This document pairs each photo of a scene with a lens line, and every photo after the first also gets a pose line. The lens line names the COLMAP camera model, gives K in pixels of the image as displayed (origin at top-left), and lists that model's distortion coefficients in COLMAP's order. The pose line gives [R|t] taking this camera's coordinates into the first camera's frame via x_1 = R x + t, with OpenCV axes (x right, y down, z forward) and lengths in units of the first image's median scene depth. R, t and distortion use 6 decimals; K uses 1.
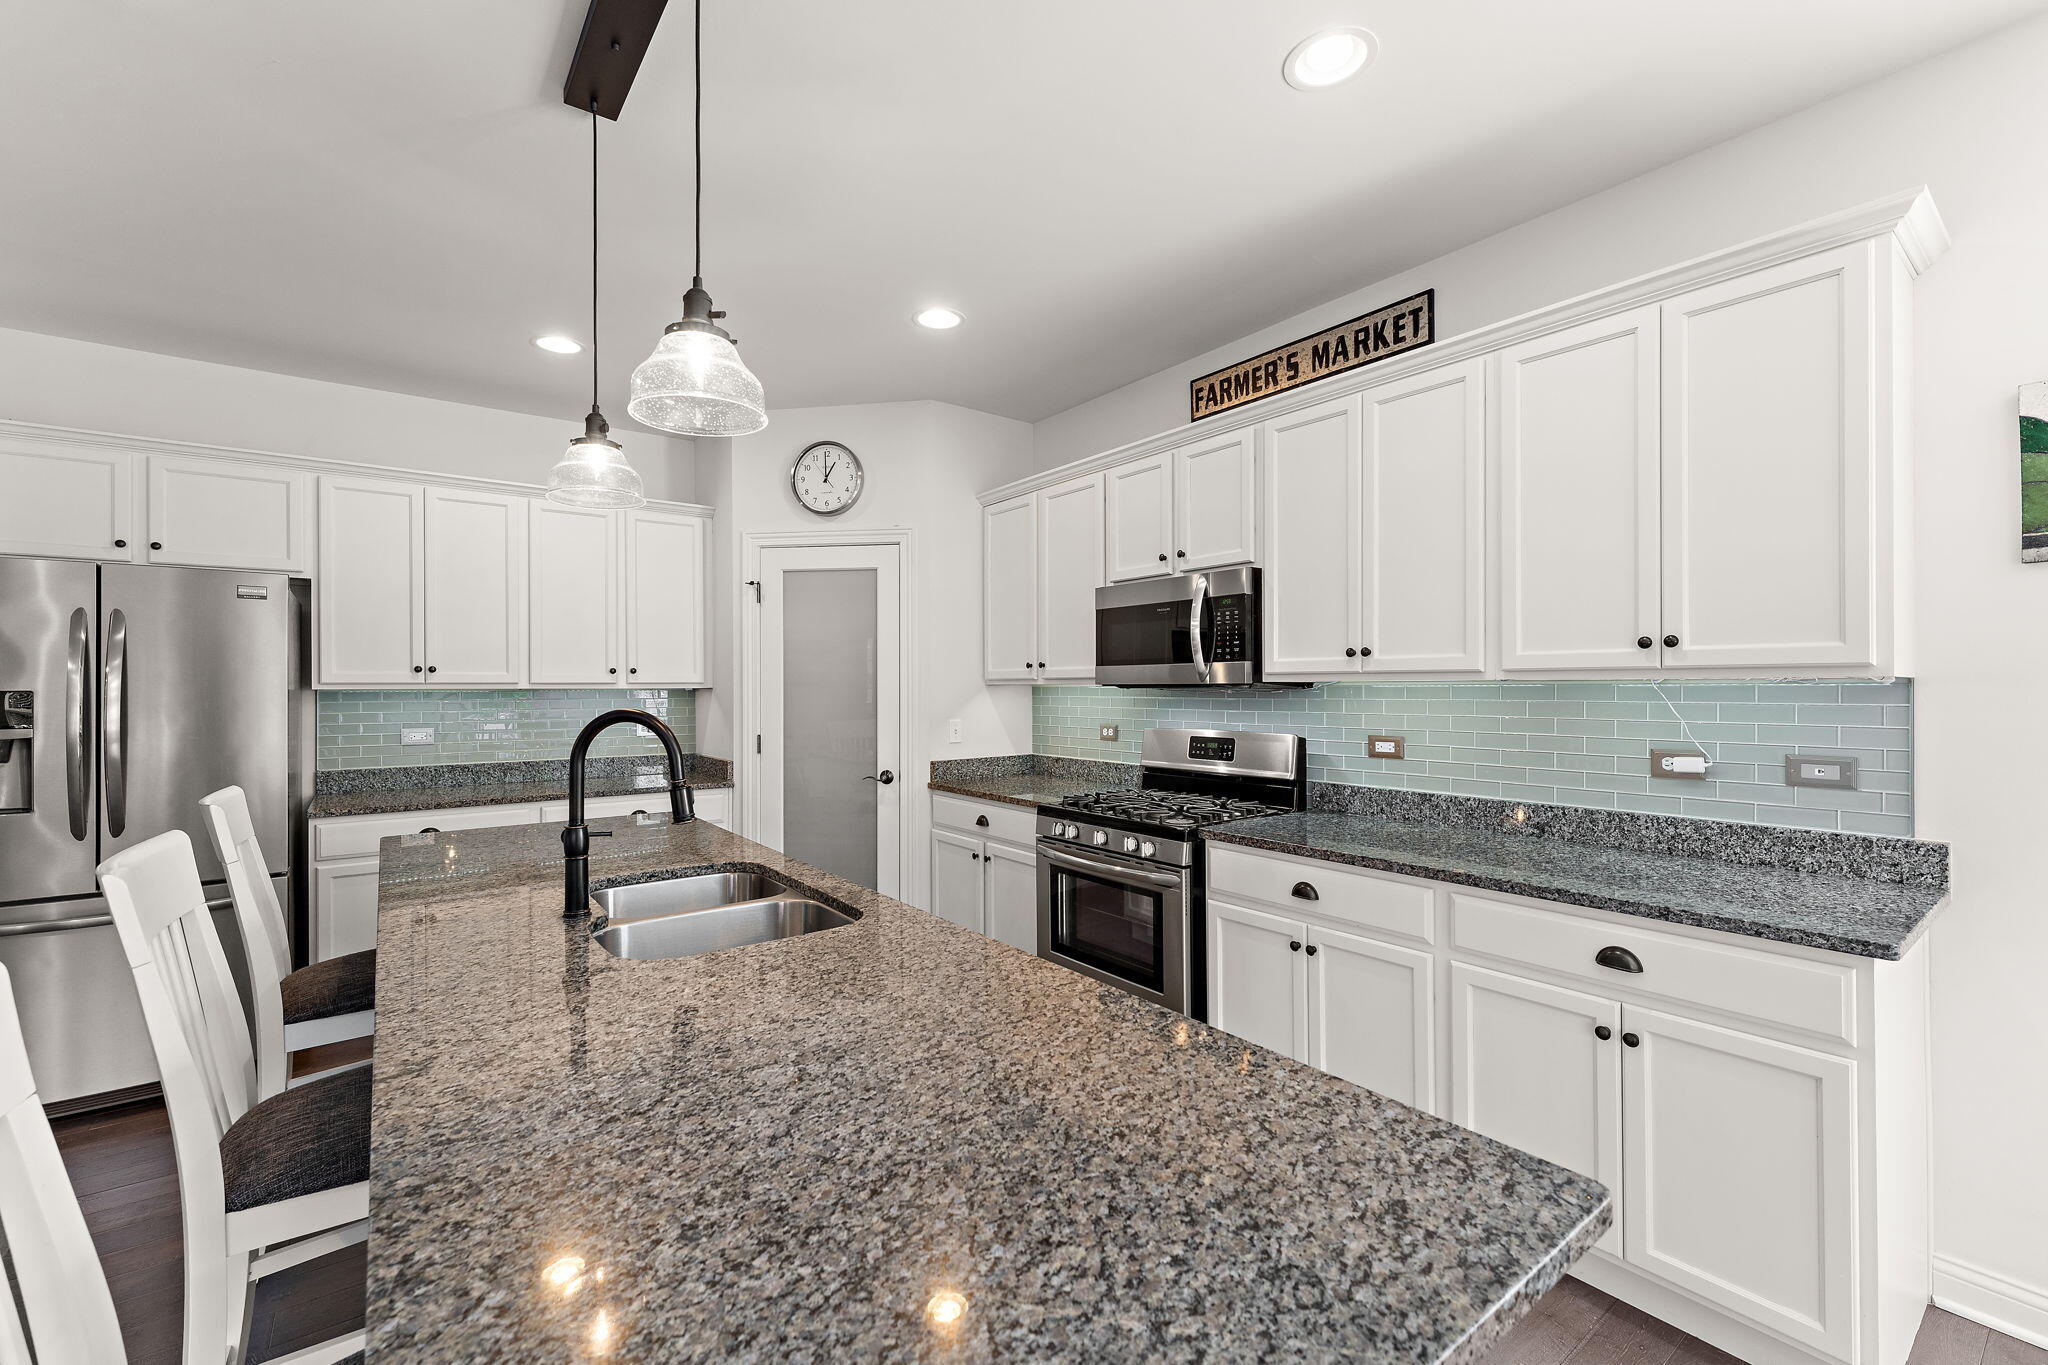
lens RADIAL K [[850.0, 0, 1018.5], [0, 850.0, 686.4], [0, 0, 1]] dist [0.000423, 0.000090]
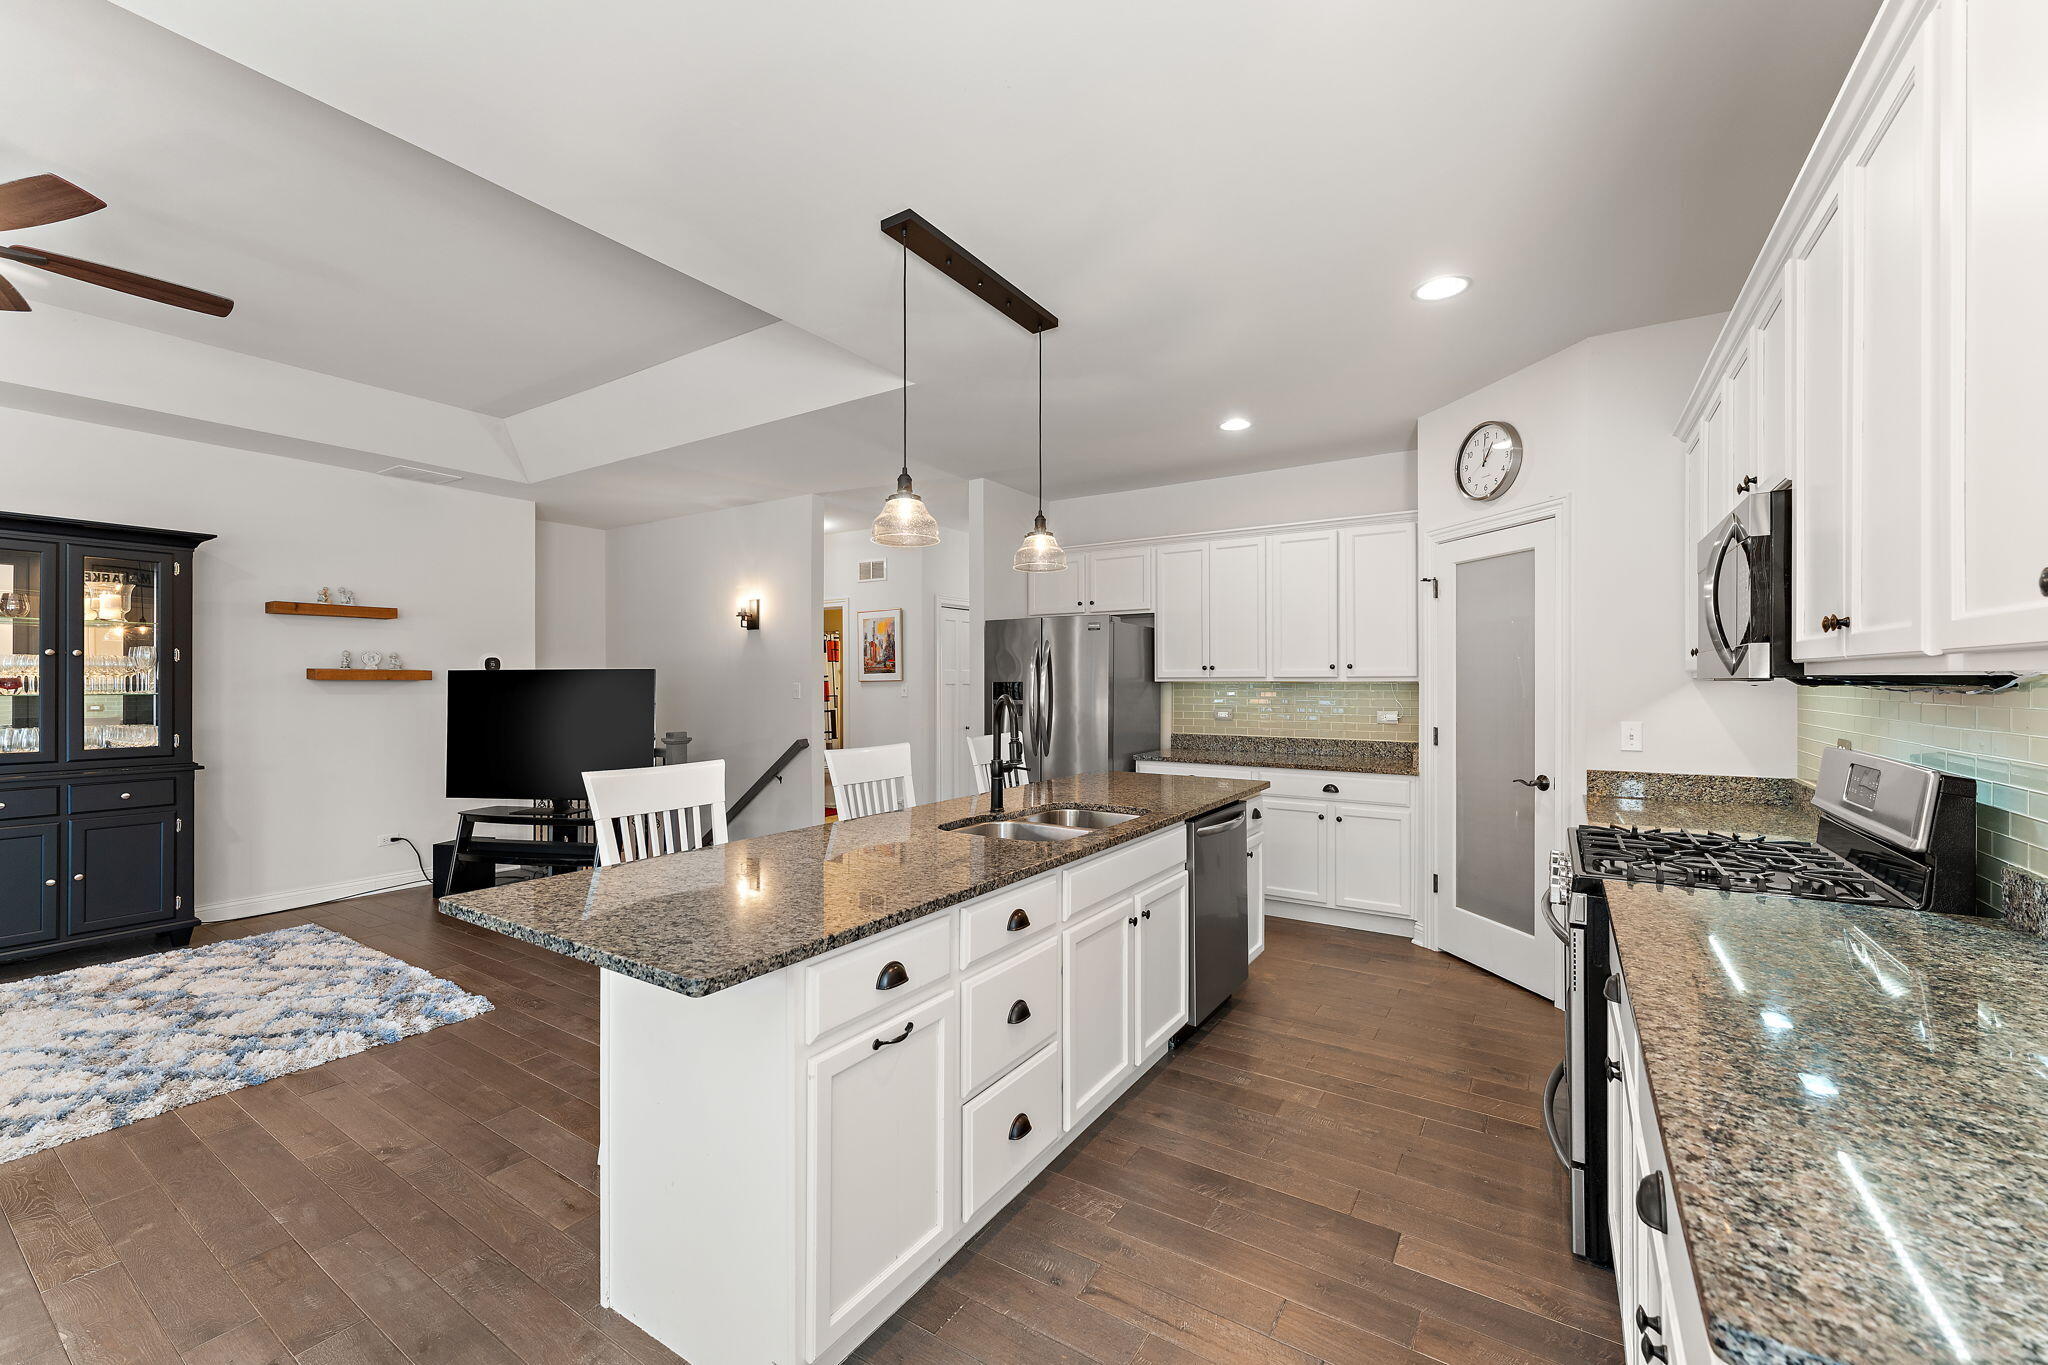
lens RADIAL K [[821.8, 0, 1017.0], [0, 821.8, 673.2], [0, 0, 1]] dist [0.000725, 0.000061]
pose [[0.332756, -0.006818, -0.942988, 0.578662], [0.000825, 0.999976, -0.006939, -0.001993], [0.943013, 0.001531, 0.332753, 0.248392]]
